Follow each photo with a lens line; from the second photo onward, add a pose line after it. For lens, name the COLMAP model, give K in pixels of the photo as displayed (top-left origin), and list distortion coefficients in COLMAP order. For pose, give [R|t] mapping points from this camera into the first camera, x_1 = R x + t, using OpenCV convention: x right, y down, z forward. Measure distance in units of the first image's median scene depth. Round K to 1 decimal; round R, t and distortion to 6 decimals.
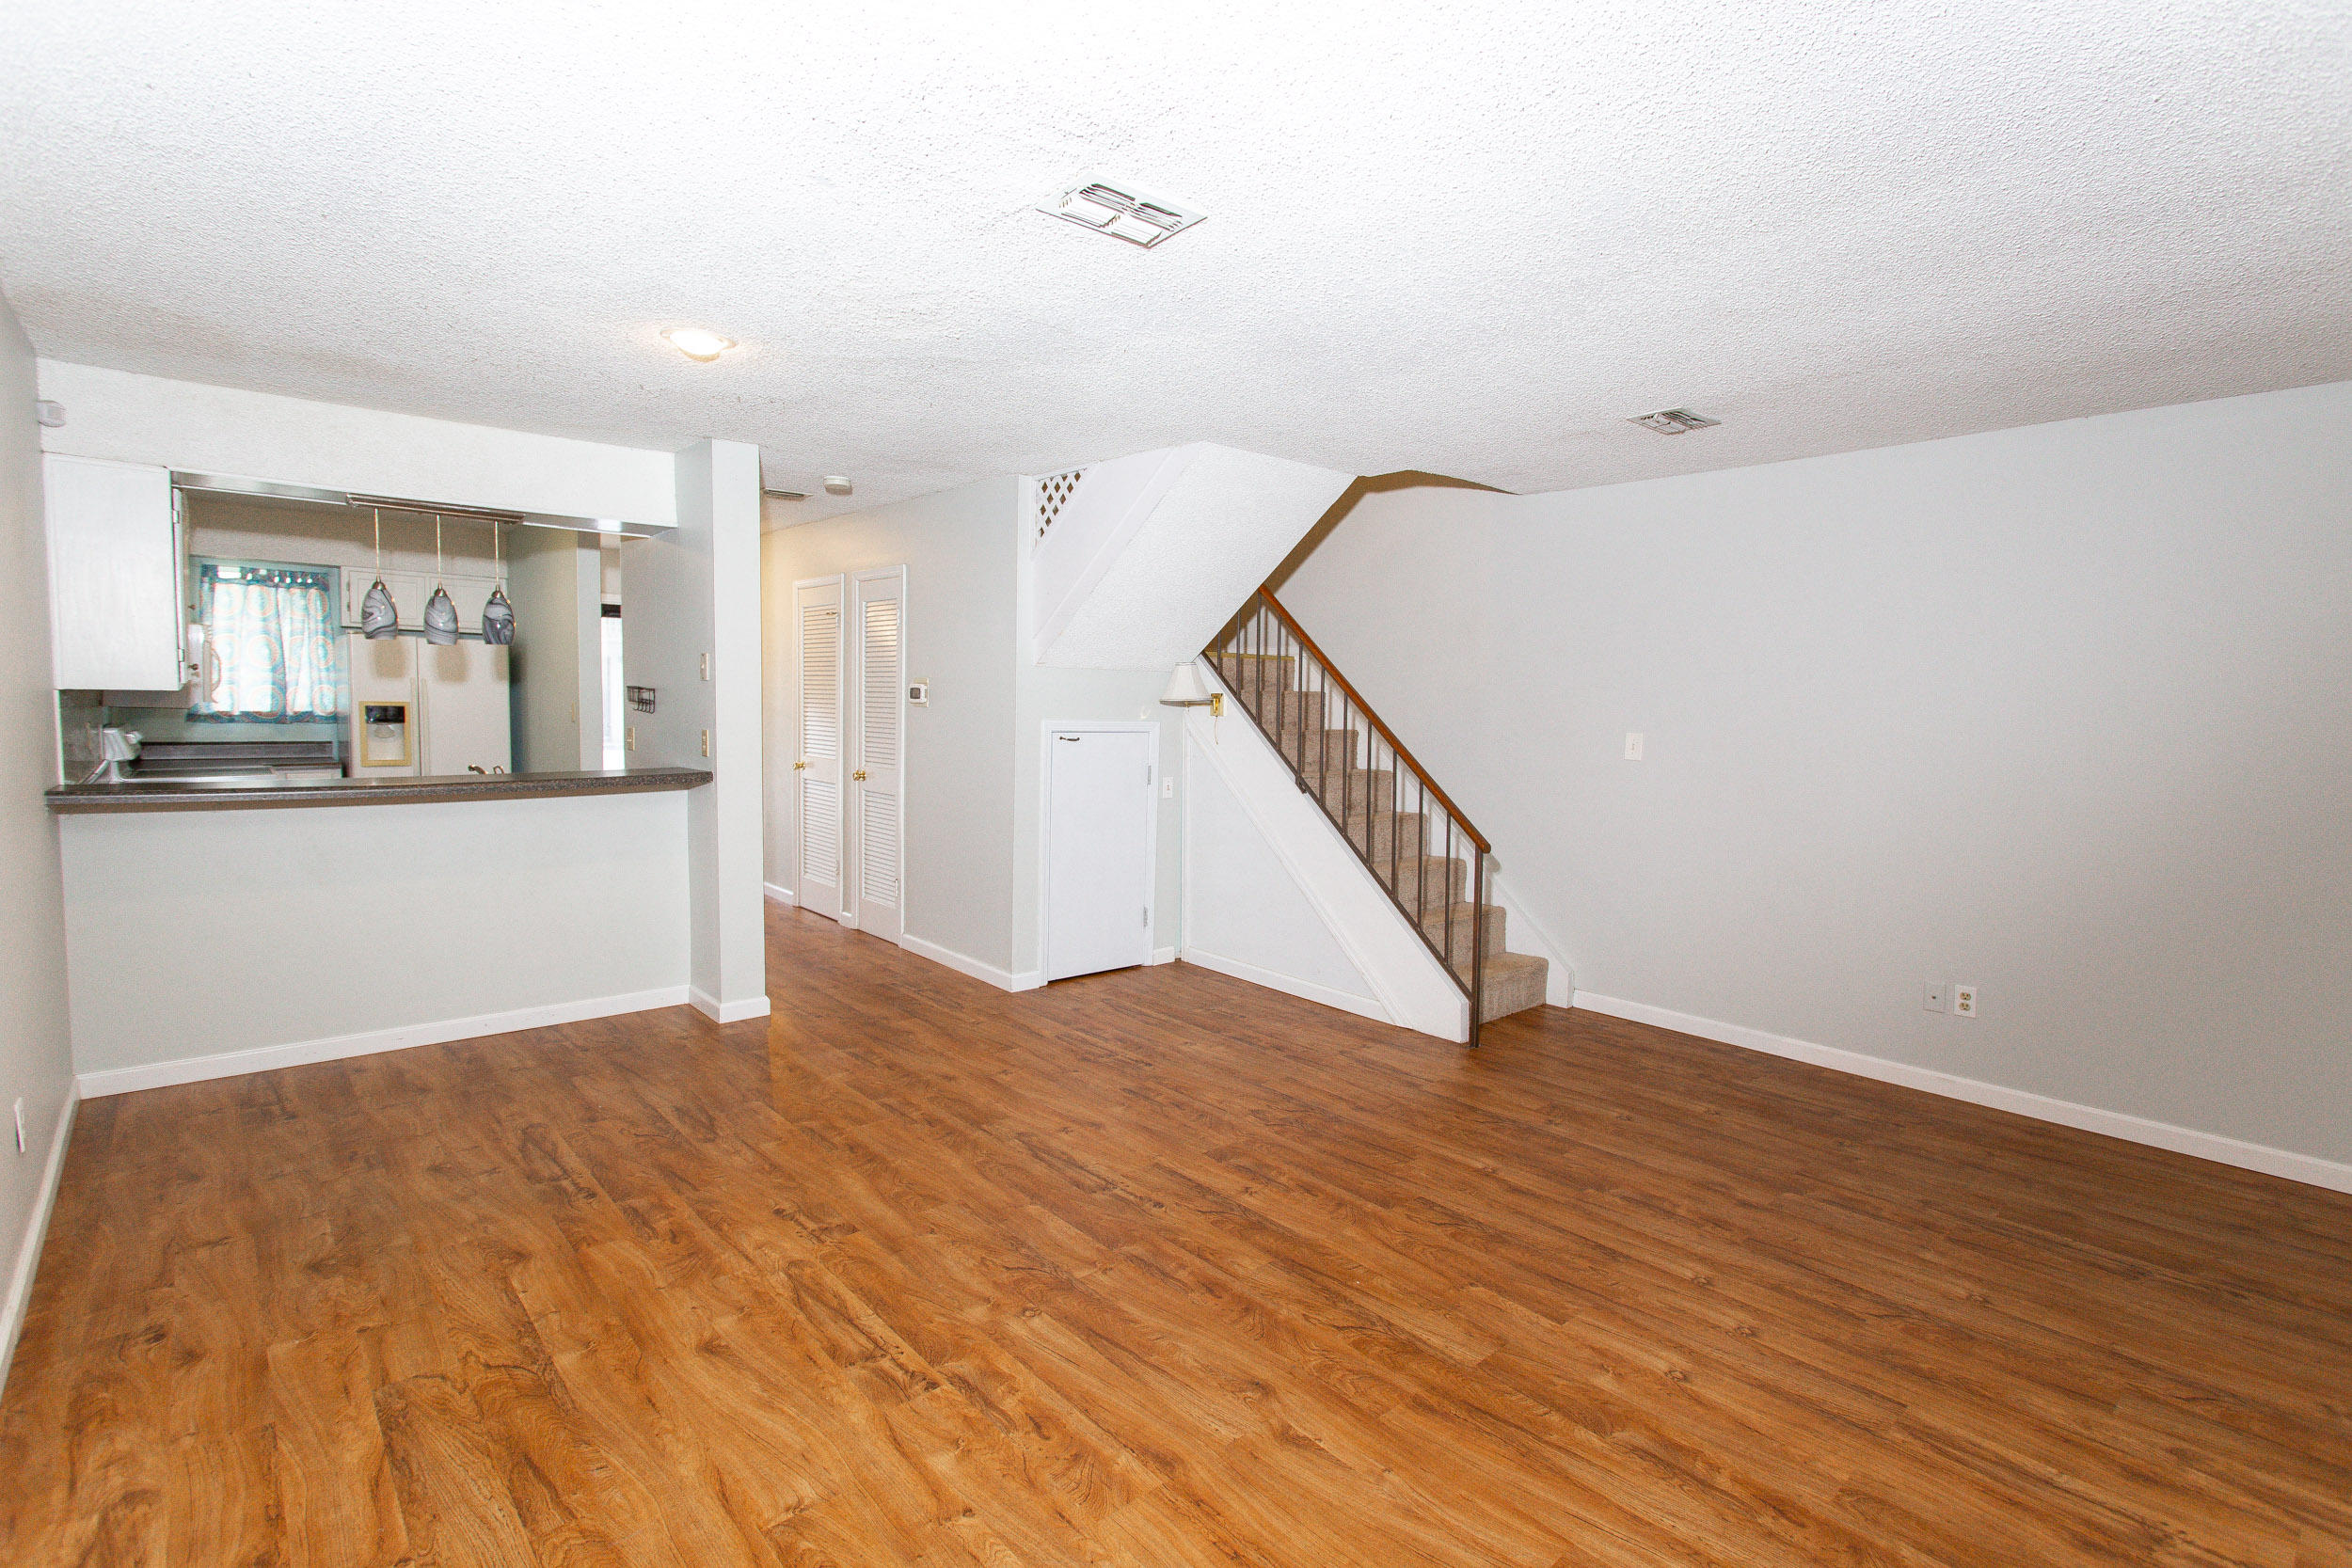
lens RADIAL K [[1099.6, 0, 1159.5], [0, 1099.6, 788.1], [0, 0, 1]] dist [0.000712, 0.000490]
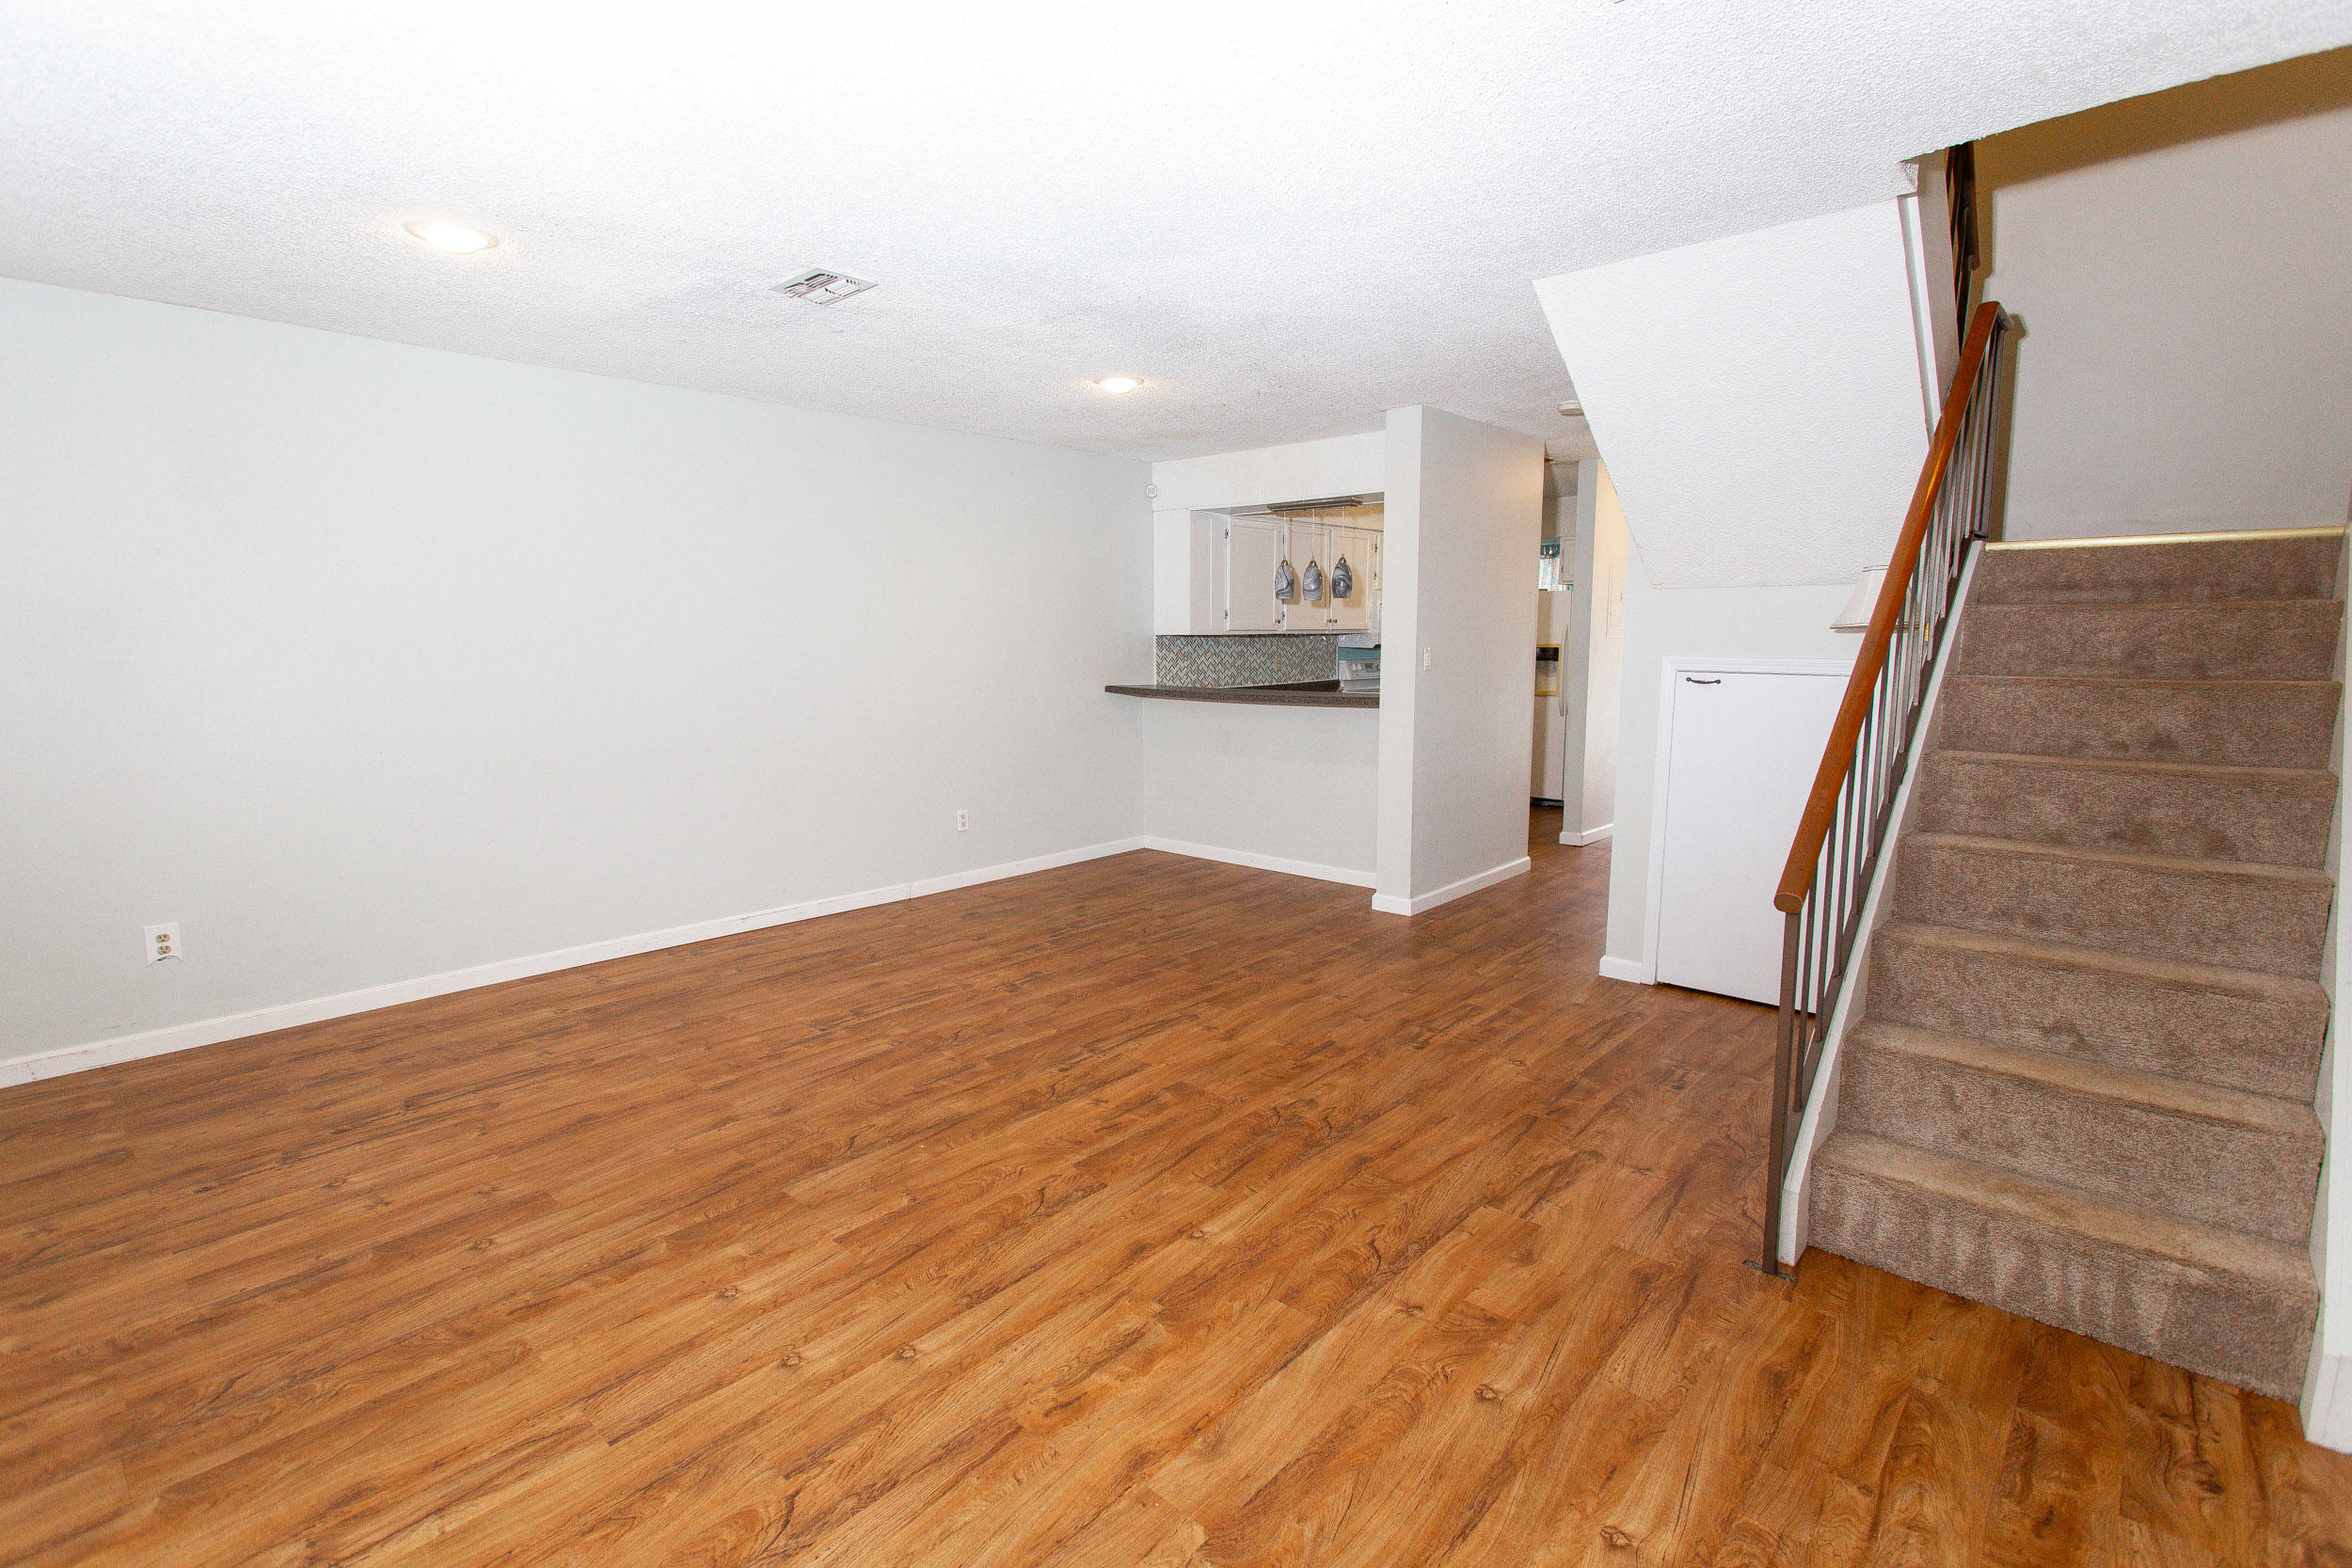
lens RADIAL K [[1099.6, 0, 1176.1], [0, 1099.6, 773.7], [0, 0, 1]] dist [0.000712, 0.000490]
pose [[0.130089, 0.106687, -0.985746, 1.191687], [-0.077268, 0.992261, 0.097195, -0.049679], [0.988487, 0.063523, 0.137325, 1.010067]]
